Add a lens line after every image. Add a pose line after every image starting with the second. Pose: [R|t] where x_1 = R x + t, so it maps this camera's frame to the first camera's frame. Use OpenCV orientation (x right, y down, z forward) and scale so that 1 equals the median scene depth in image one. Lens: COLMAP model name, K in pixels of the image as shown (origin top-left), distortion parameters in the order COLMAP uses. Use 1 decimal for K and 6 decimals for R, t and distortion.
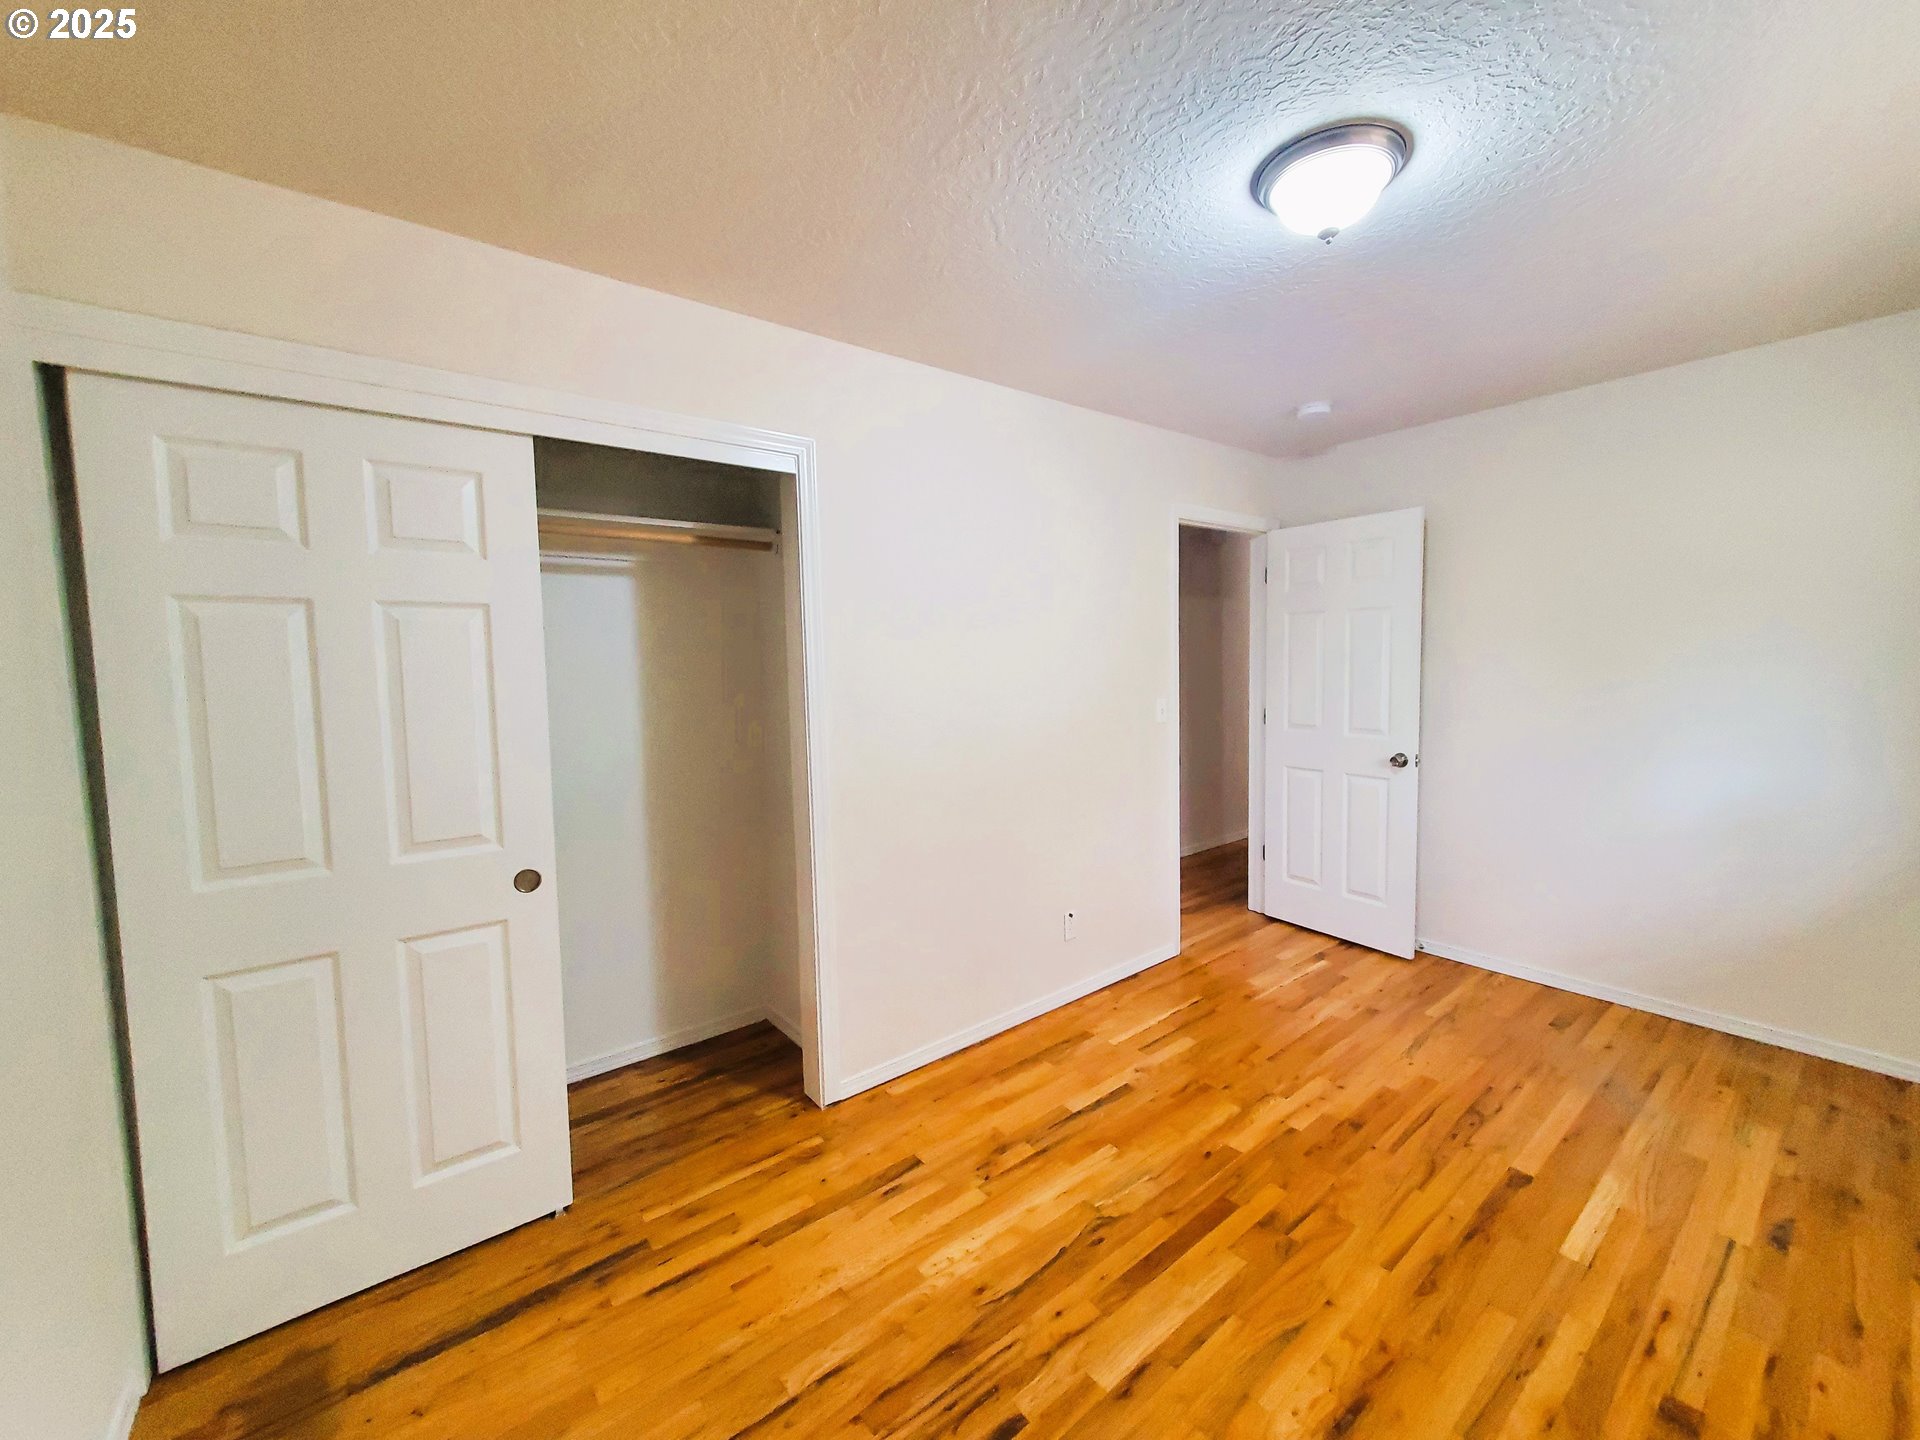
lens RADIAL K [[766.9, 0, 1002.9], [0, 766.9, 708.7], [0, 0, 1]] dist [0.002396, 0.000454]
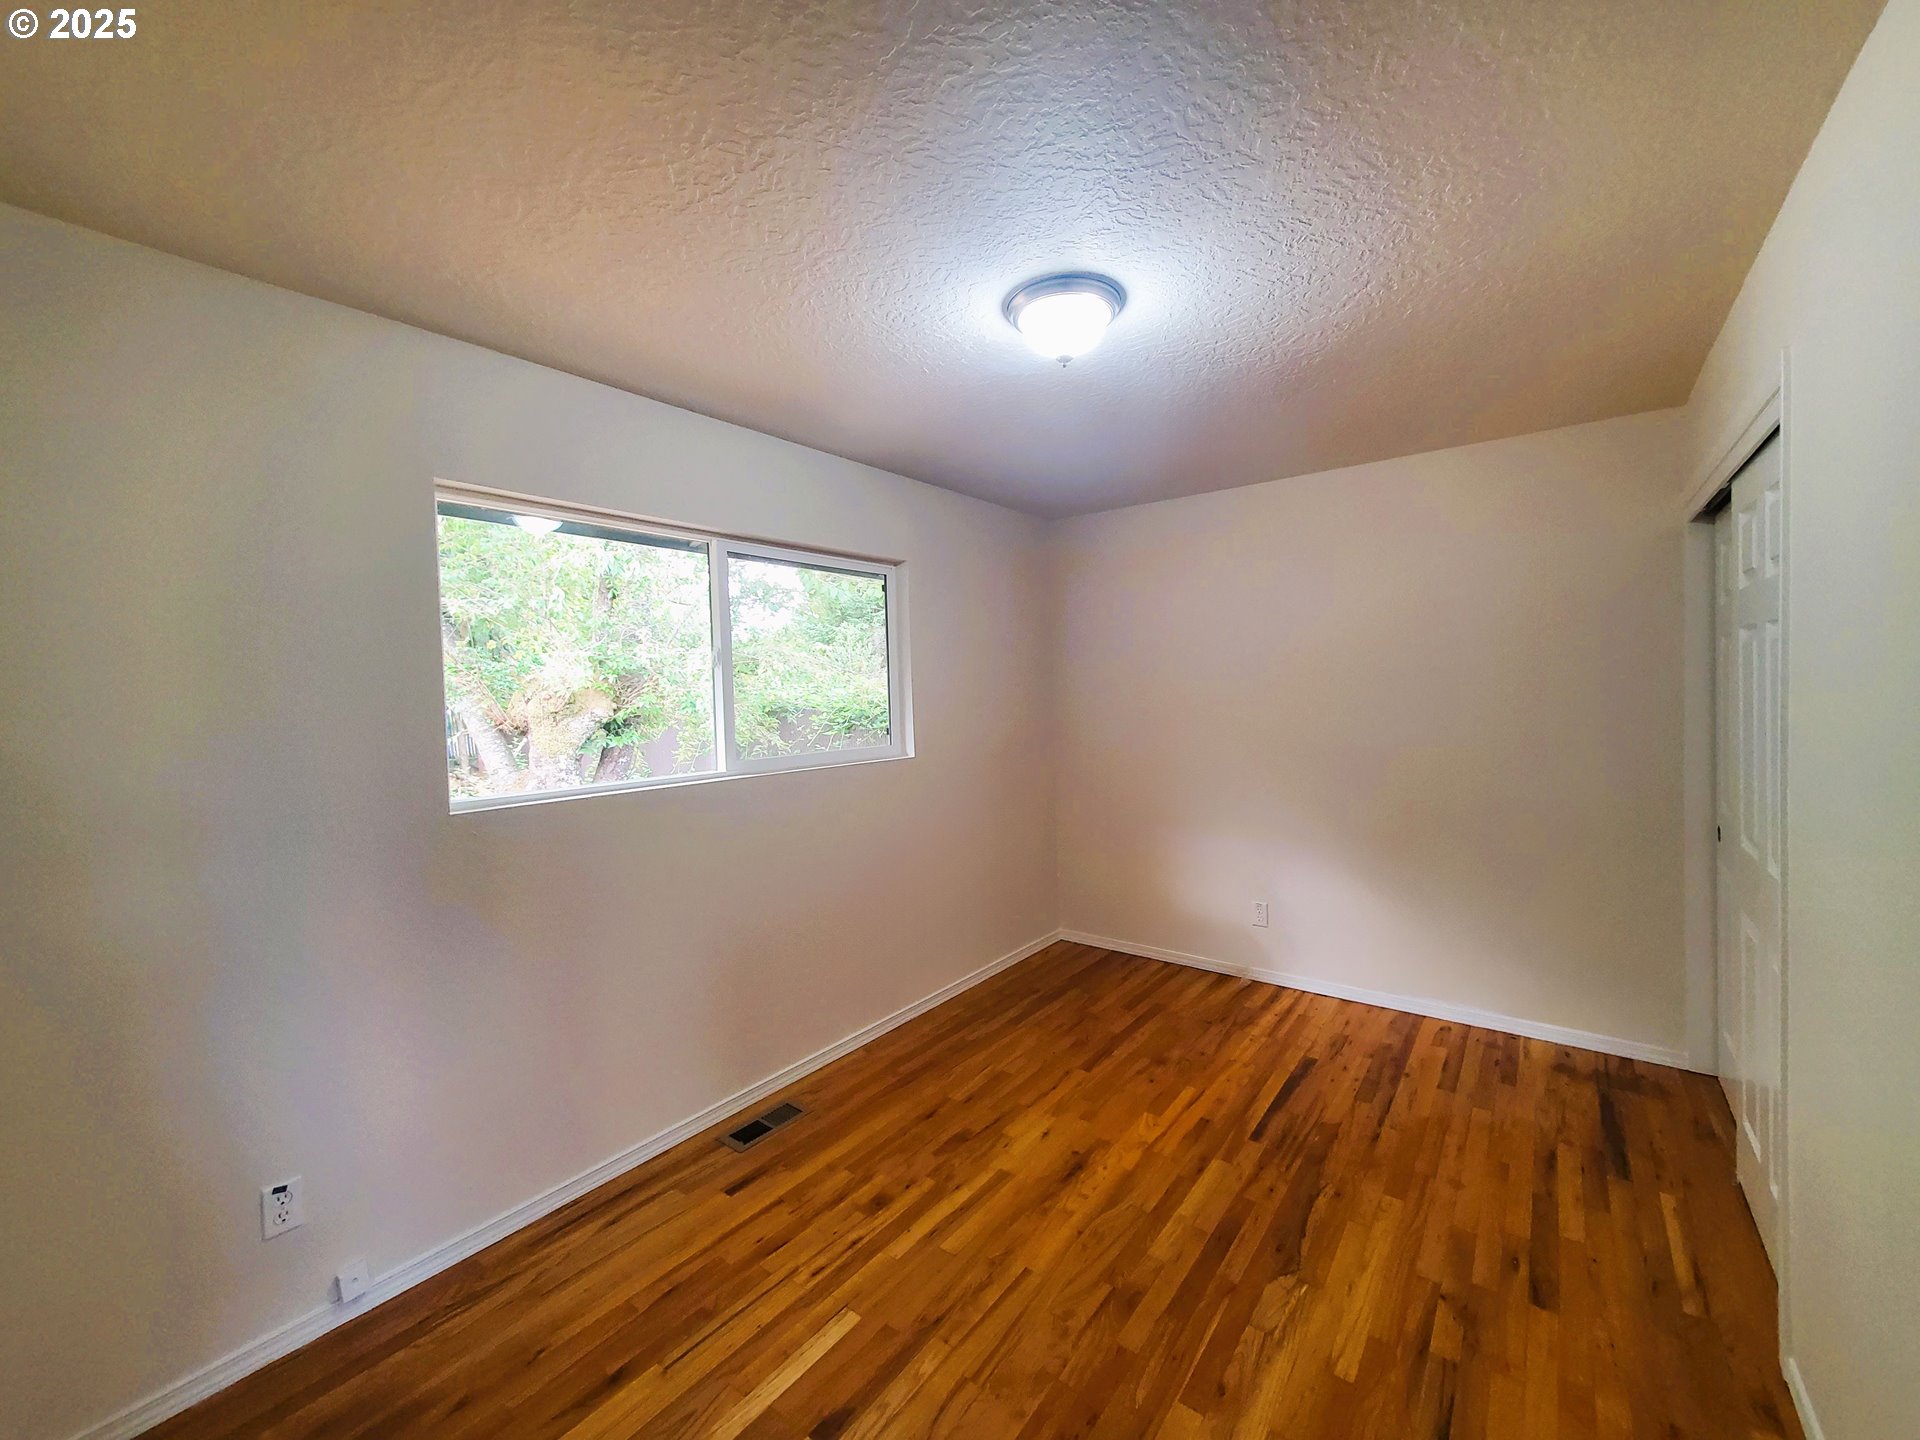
lens RADIAL K [[766.9, 0, 1002.9], [0, 766.9, 708.7], [0, 0, 1]] dist [0.002396, 0.000454]
pose [[-0.967396, 0.060097, -0.246037, 0.725486], [0.037593, 0.994752, 0.095164, -0.171636], [0.250465, 0.082812, -0.964577, 1.903650]]
